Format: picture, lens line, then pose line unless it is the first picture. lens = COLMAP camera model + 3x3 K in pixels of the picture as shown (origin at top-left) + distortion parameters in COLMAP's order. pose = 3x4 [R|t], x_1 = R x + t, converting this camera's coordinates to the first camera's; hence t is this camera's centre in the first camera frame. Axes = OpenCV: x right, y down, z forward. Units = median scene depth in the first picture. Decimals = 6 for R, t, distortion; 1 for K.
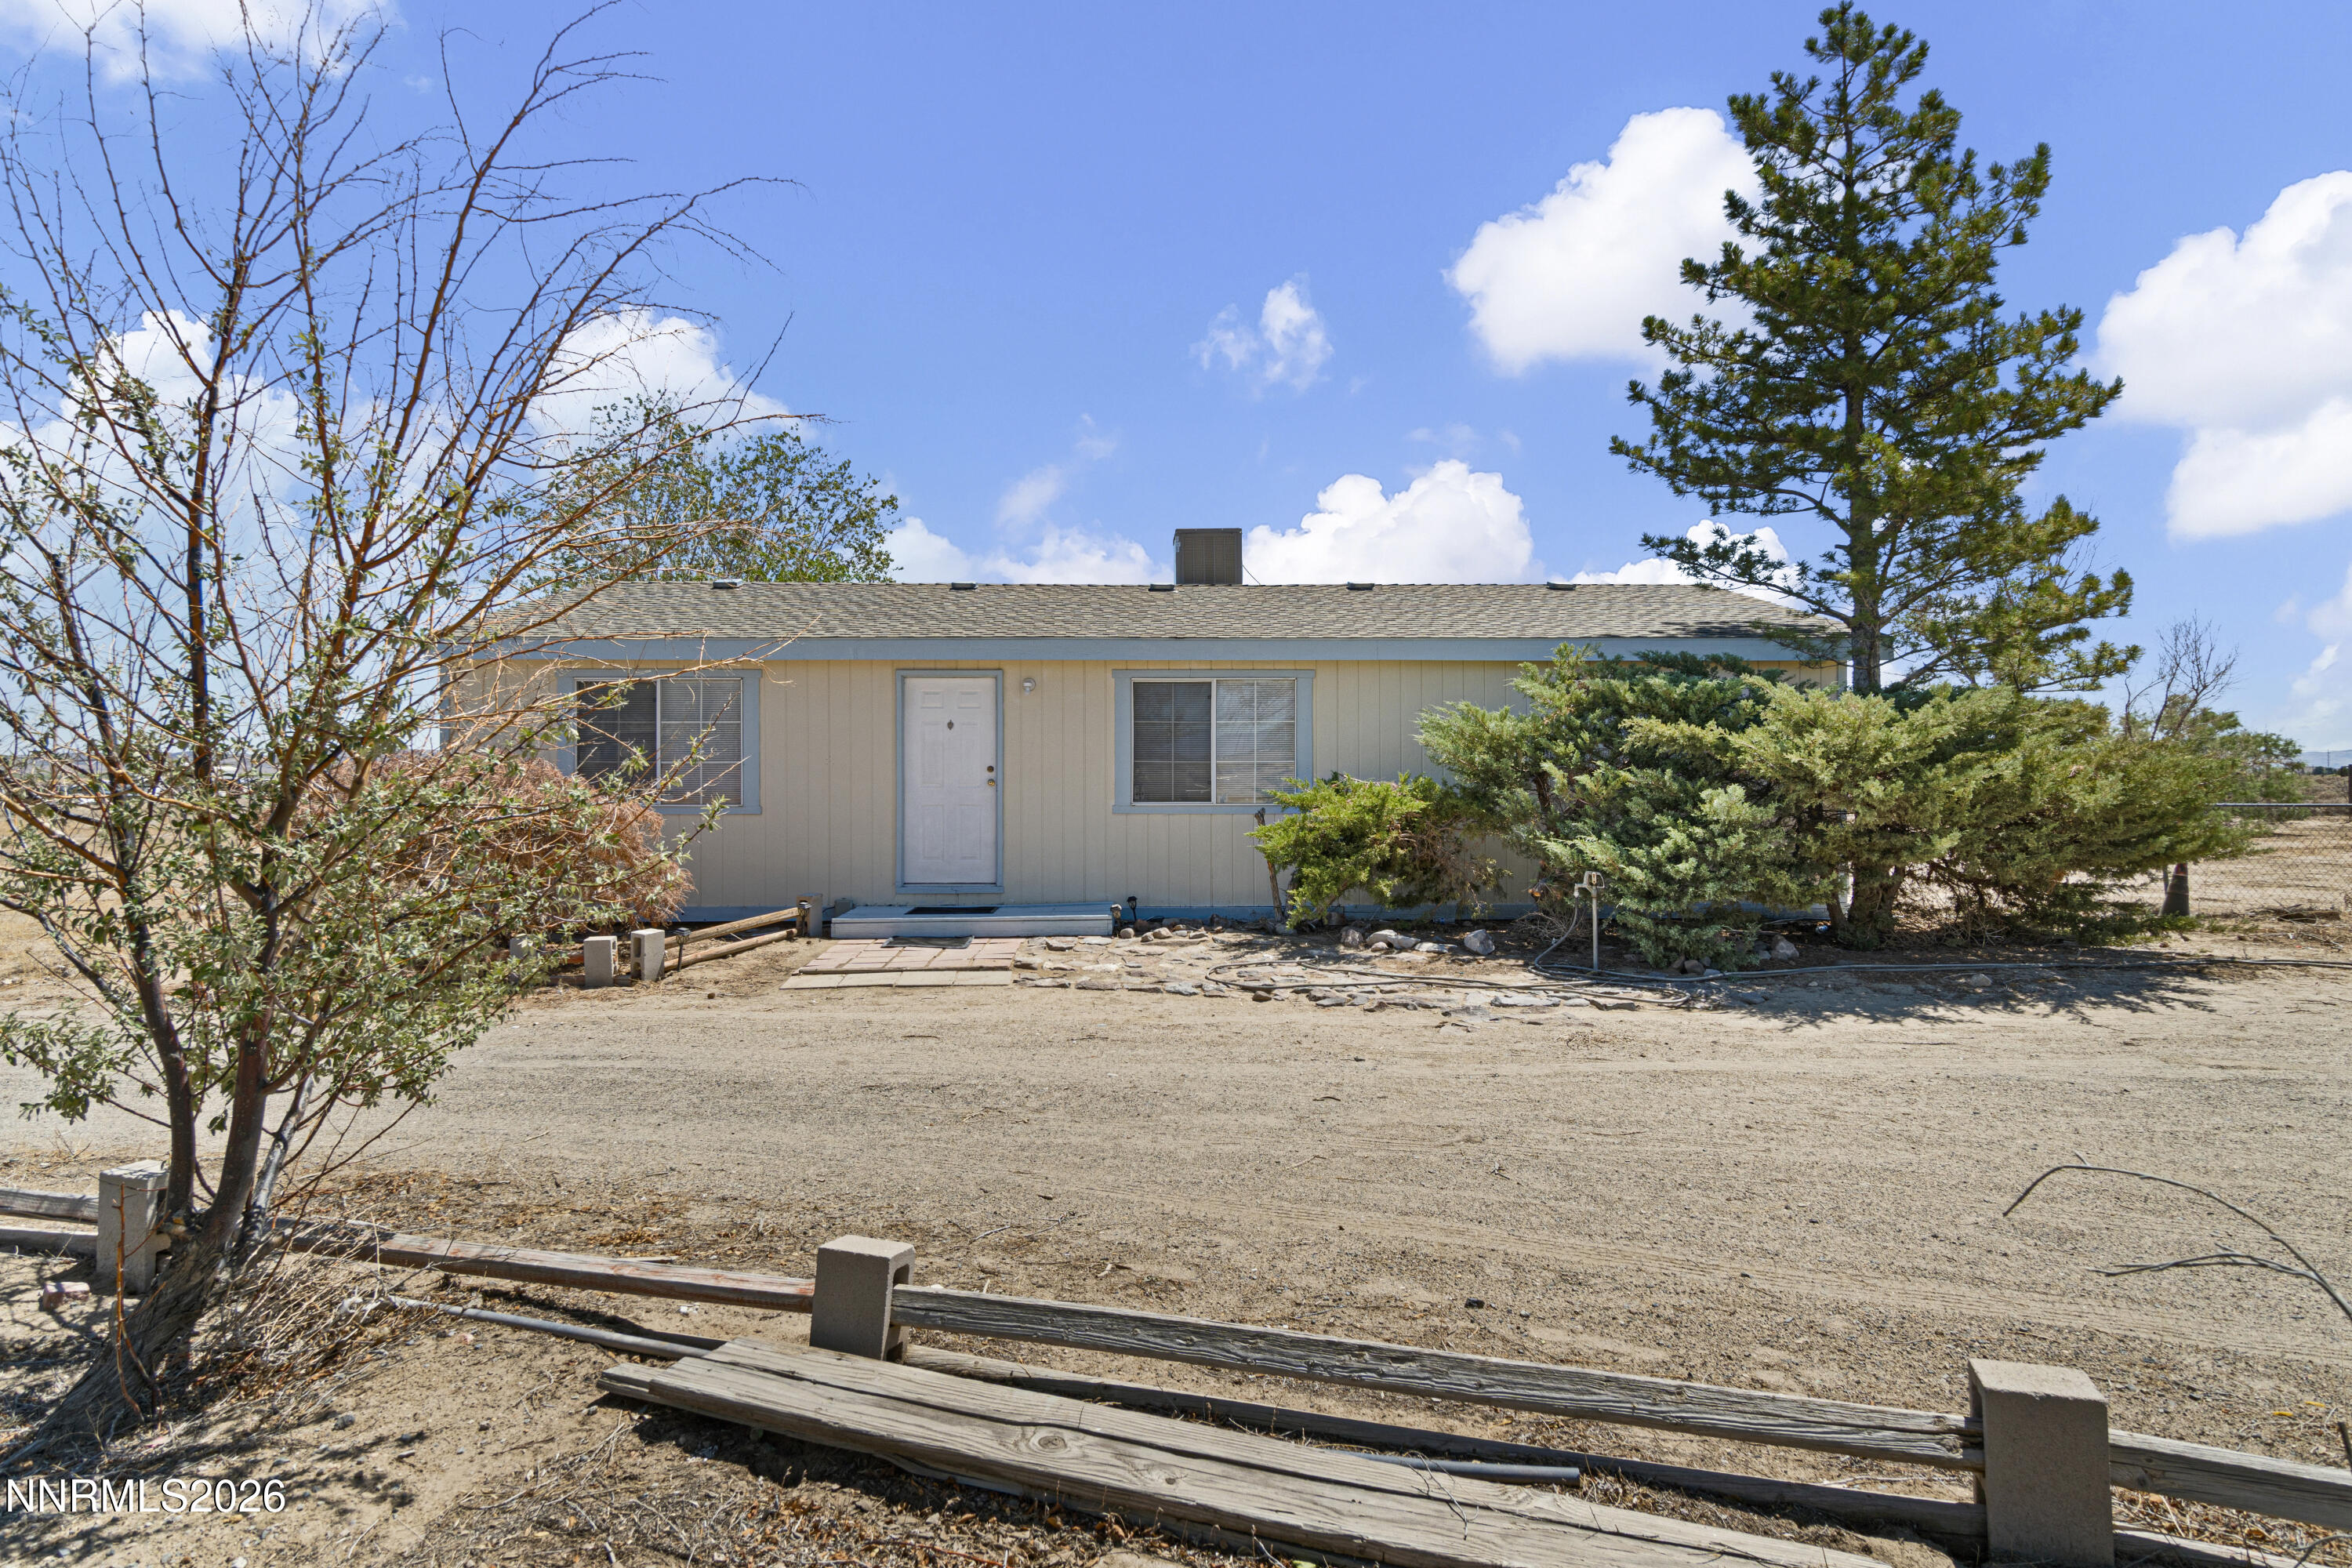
lens RADIAL K [[1298.7, 0, 1179.6], [0, 1298.7, 785.2], [0, 0, 1]] dist [0.000530, -0.000066]
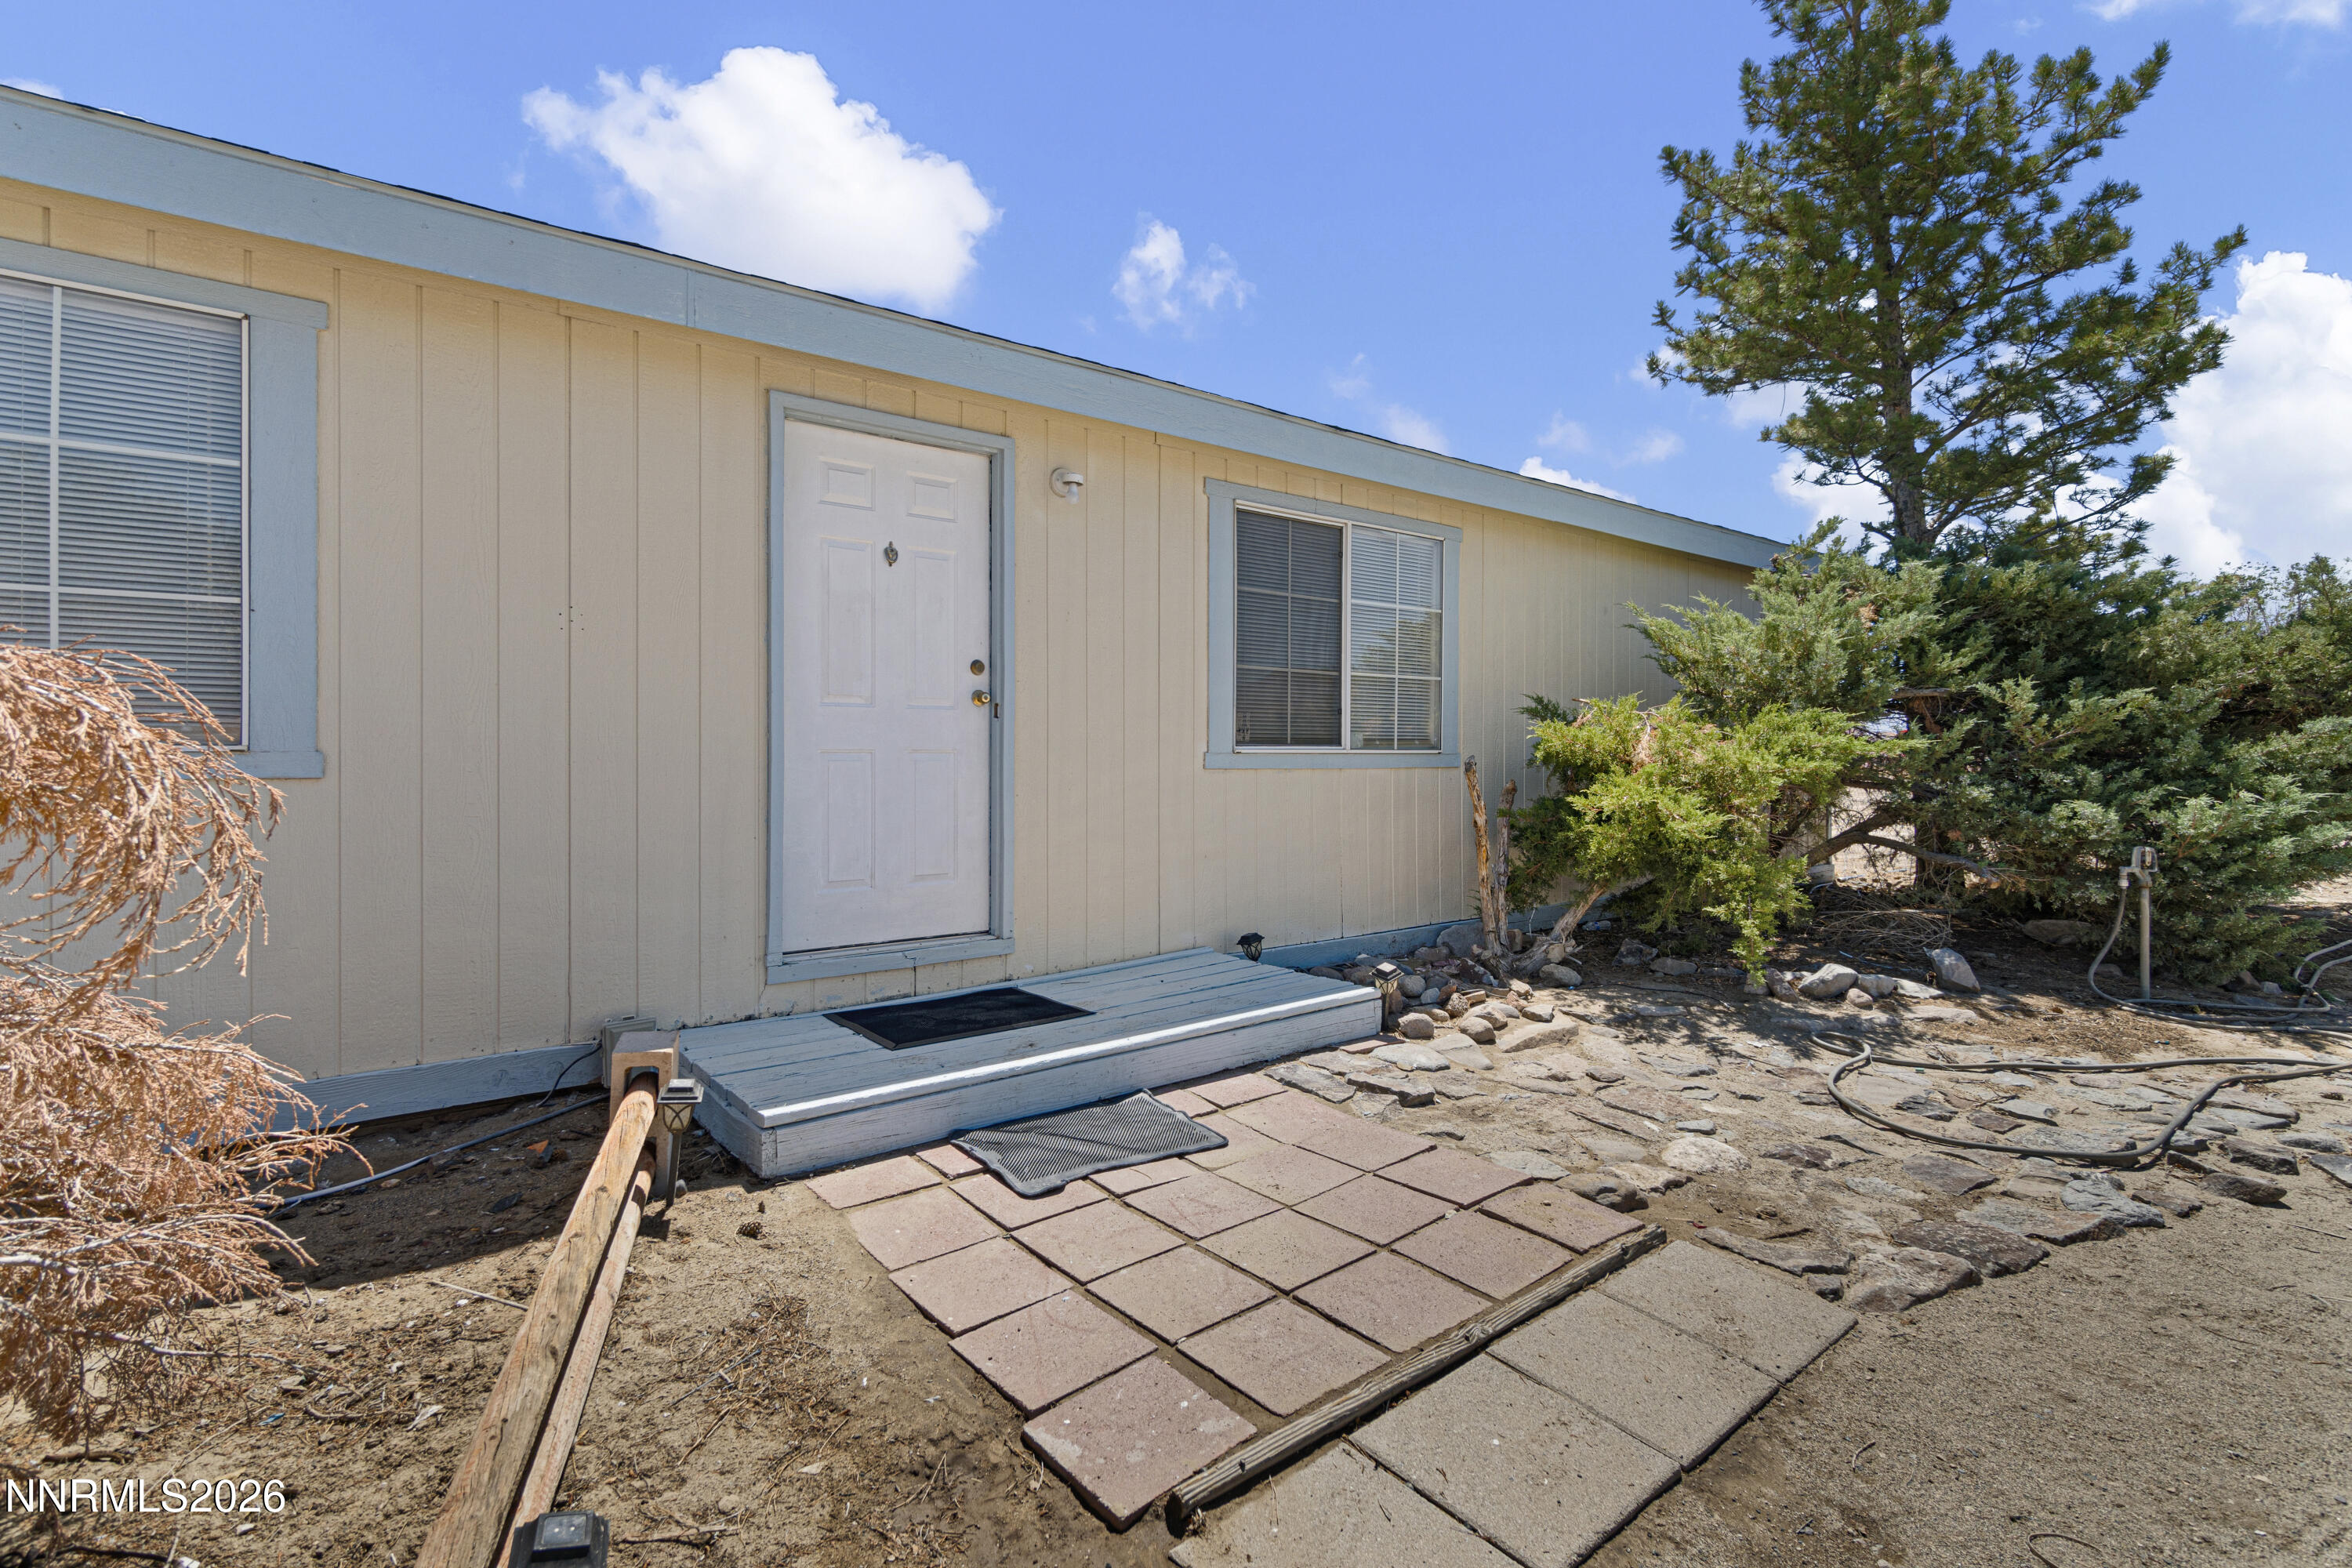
lens RADIAL K [[1118.1, 0, 1169.2], [0, 1118.1, 761.6], [0, 0, 1]] dist [-0.004043, -0.000222]
pose [[0.816128, -0.001077, 0.577870, -0.309733], [0.000782, 0.999999, 0.000759, 0.018846], [-0.577870, -0.000167, 0.816129, 0.659109]]
